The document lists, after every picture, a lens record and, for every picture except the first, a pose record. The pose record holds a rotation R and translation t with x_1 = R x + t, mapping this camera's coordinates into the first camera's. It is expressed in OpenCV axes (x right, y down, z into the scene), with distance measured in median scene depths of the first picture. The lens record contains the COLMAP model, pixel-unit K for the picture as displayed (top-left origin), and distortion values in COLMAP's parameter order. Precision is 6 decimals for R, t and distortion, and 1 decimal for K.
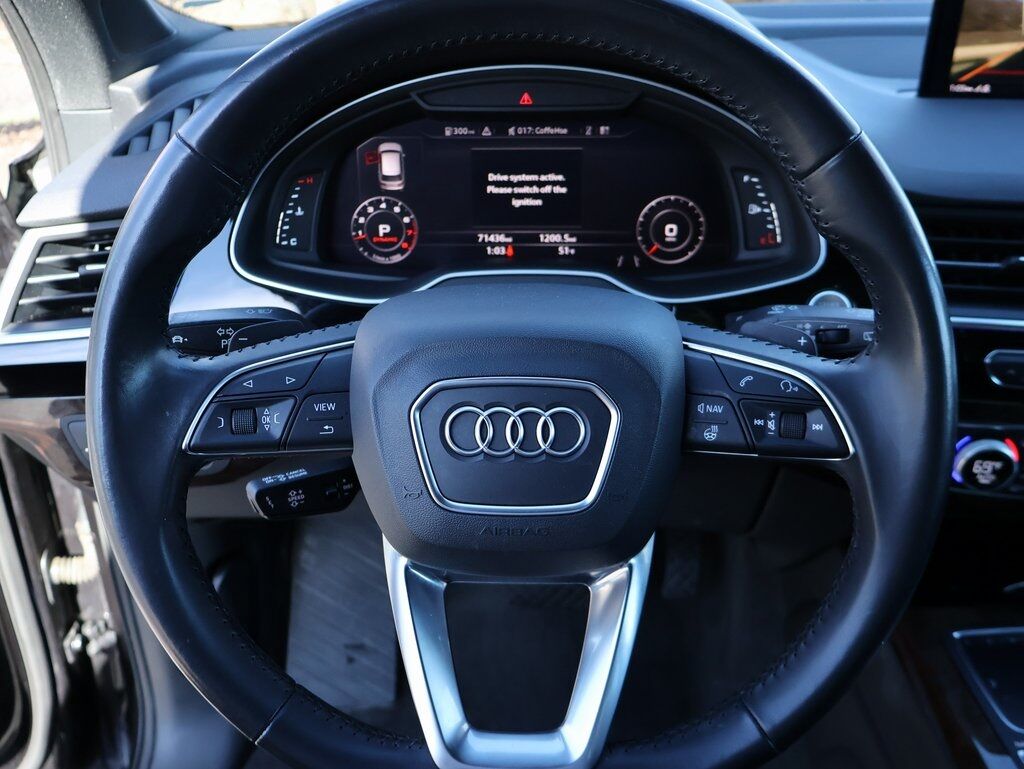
lens RADIAL K [[955.6, 0, 512.0], [0, 955.6, 384.5], [0, 0, 1]] dist [-0.012806, 0.001609]
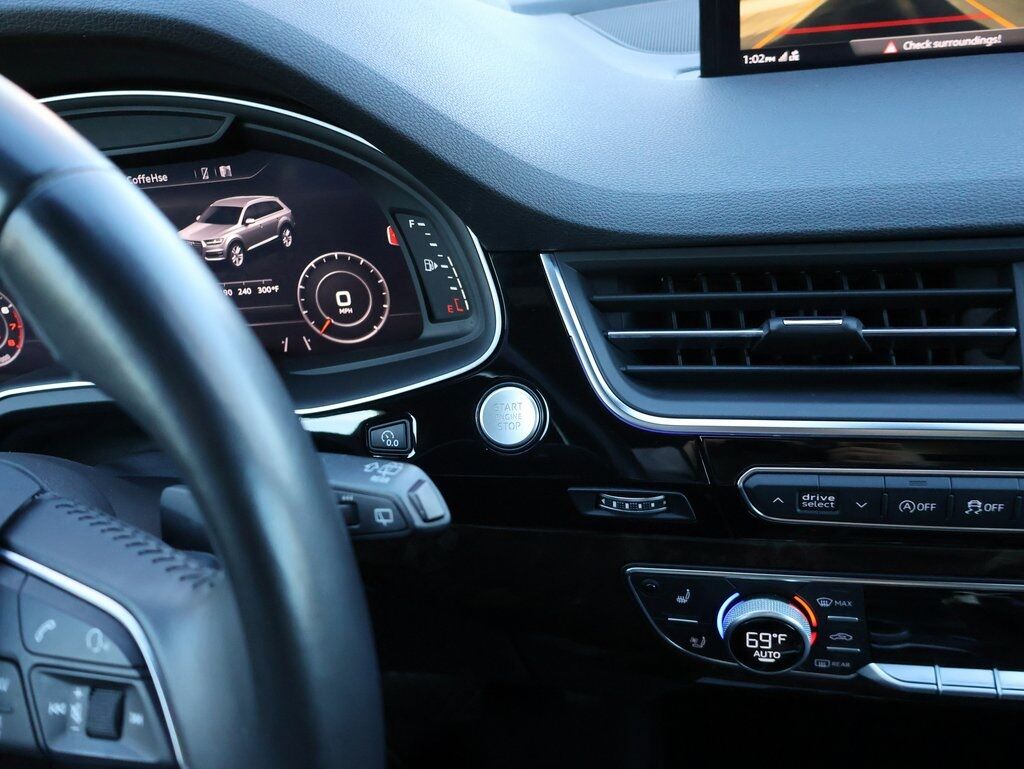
lens RADIAL K [[968.5, 0, 512.0], [0, 968.5, 384.5], [0, 0, 1]] dist [-0.006805, 0.017631]
pose [[0.991242, -0.063137, -0.115986, 0.371289], [0.062860, 0.998004, -0.006043, -0.084301], [0.116136, -0.001301, 0.993232, 0.288332]]
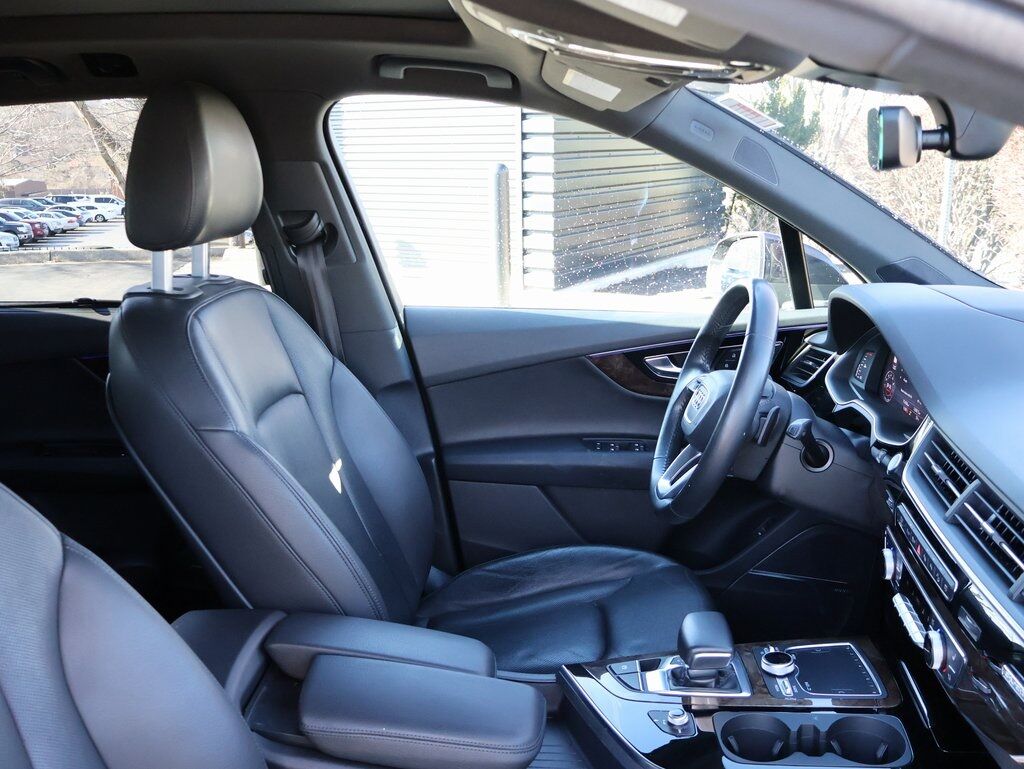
lens RADIAL K [[955.6, 0, 512.0], [0, 955.6, 384.5], [0, 0, 1]] dist [-0.012806, 0.001609]
pose [[-0.023578, 0.244141, -0.969453, 1.984807], [-0.434581, 0.870804, 0.229867, -0.292559], [0.900324, 0.426726, 0.085567, 0.048328]]
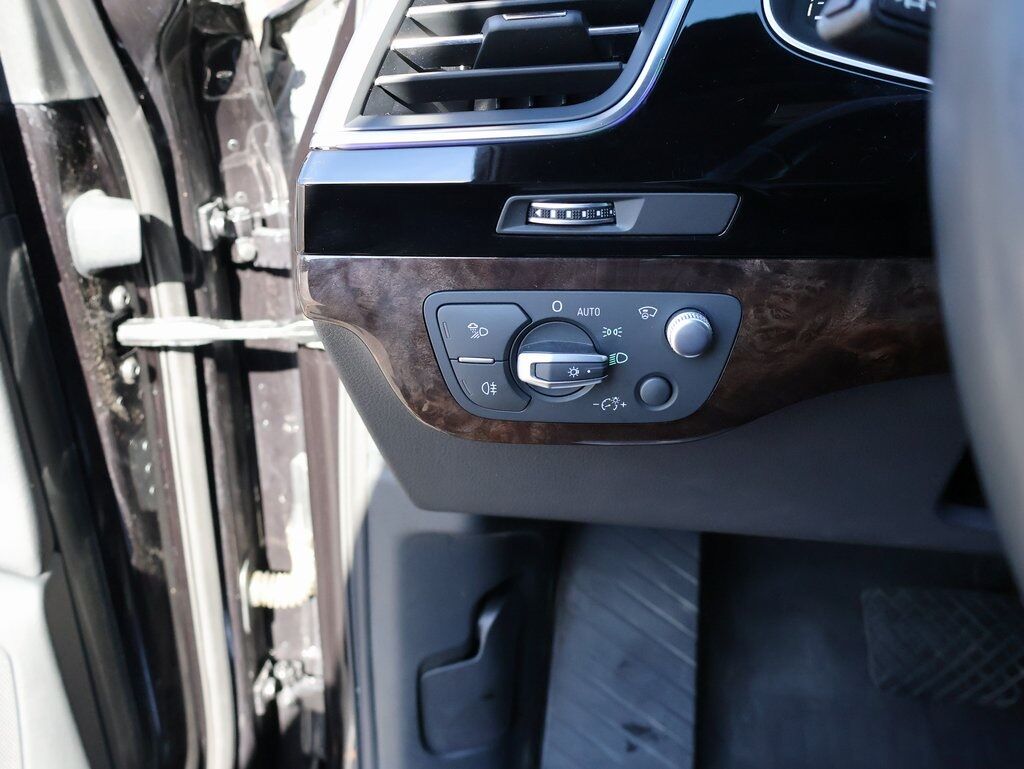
lens RADIAL K [[968.5, 0, 512.0], [0, 968.5, 384.5], [0, 0, 1]] dist [-0.006805, 0.017631]
pose [[0.992209, 0.057251, -0.110647, -0.333100], [-0.063674, 0.996431, -0.055411, 0.104981], [0.107079, 0.062025, 0.992314, 0.418886]]
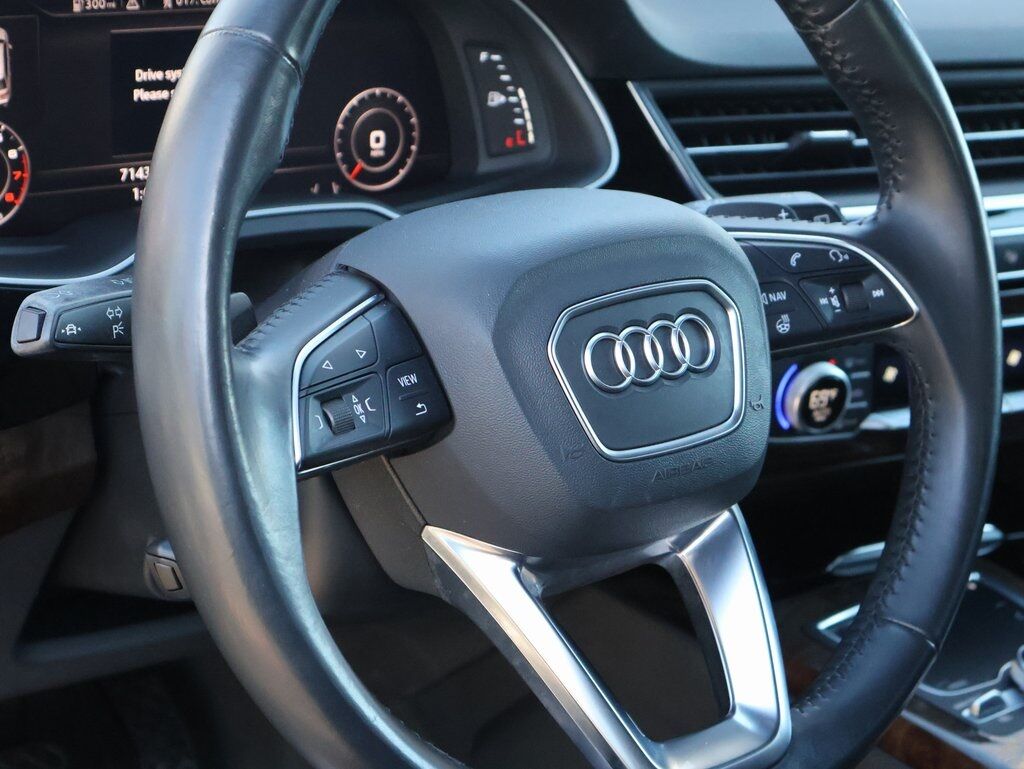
lens RADIAL K [[2246.5, 0, 512.8], [0, 2246.5, 355.3], [0, 0, 1]] dist [0.011550, -0.001723]
pose [[0.760157, -0.131086, 0.636378, -0.777900], [0.194047, 0.980539, -0.029812, 0.051335], [-0.620086, 0.146149, 0.770801, -0.246416]]
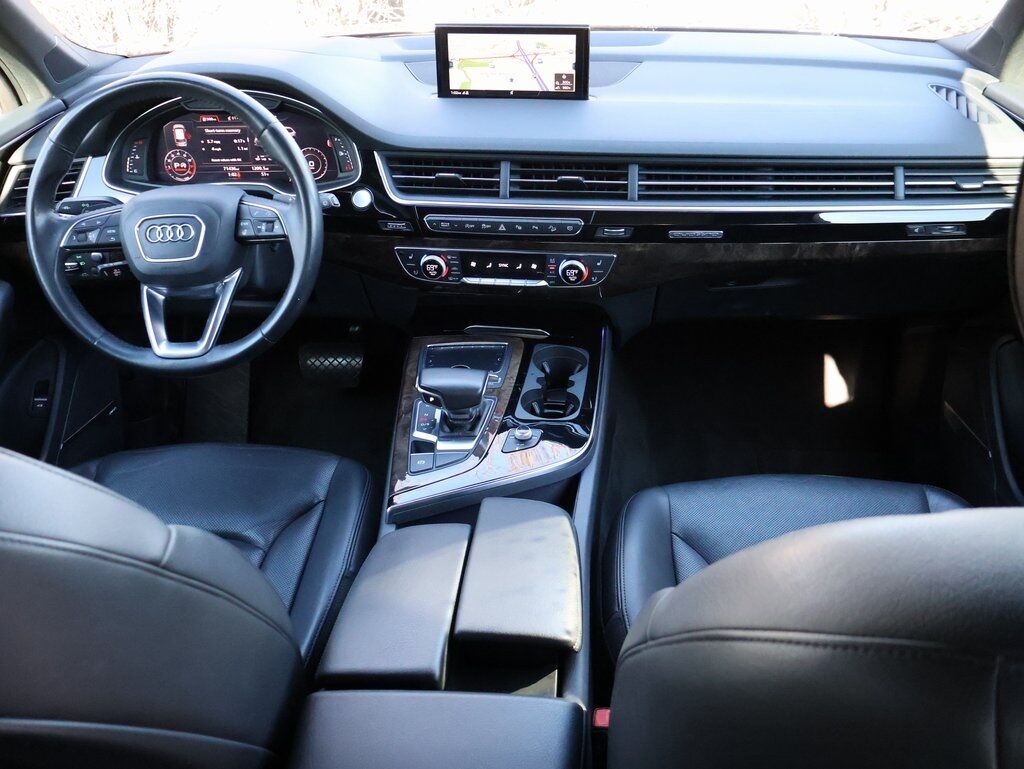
lens RADIAL K [[968.5, 0, 512.0], [0, 968.5, 384.5], [0, 0, 1]] dist [-0.006805, 0.017631]
pose [[0.999268, -0.001697, -0.038229, 0.692912], [0.003584, 0.998775, 0.049342, 0.224493], [0.038099, -0.049443, 0.998050, -1.160198]]
